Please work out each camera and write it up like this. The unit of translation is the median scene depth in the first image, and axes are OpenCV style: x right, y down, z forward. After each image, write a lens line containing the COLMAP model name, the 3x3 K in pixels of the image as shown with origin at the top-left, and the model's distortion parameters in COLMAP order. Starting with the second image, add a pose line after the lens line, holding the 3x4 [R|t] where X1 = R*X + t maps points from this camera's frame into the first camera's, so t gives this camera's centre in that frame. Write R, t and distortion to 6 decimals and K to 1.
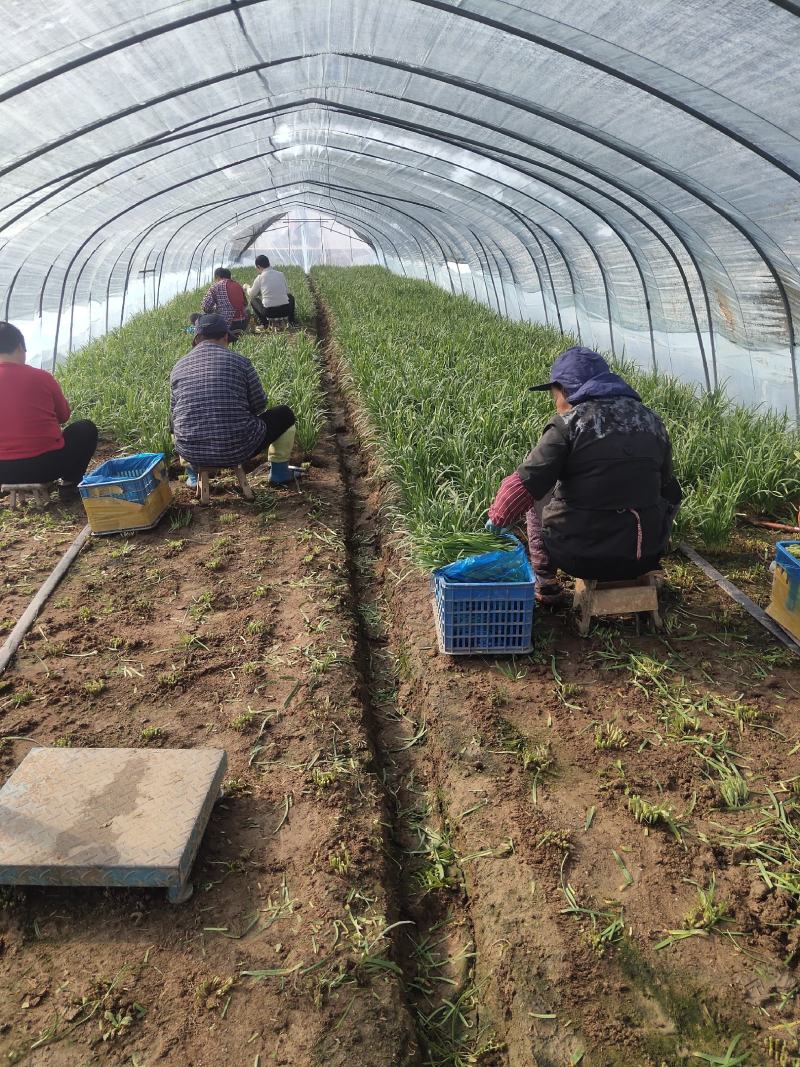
lens RADIAL K [[576.6, 0, 400.0], [0, 576.6, 533.5], [0, 0, 1]] dist [0.011299, -0.000303]
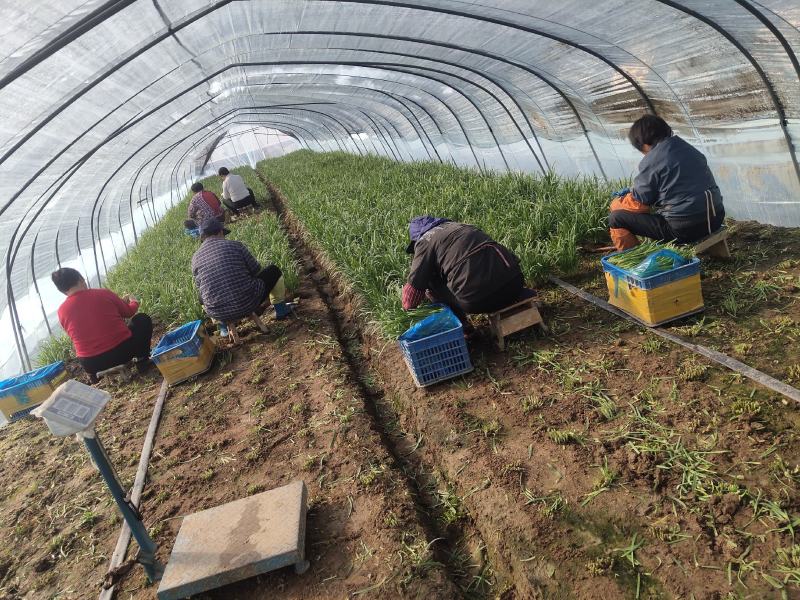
lens RADIAL K [[432.3, 0, 400.0], [0, 432.3, 300.0], [0, 0, 1]] dist [0.011299, -0.000303]
pose [[0.953942, -0.290361, 0.075405, 0.004984], [0.294642, 0.954108, -0.053525, 0.028845], [-0.056403, 0.073277, 0.995715, -0.168392]]
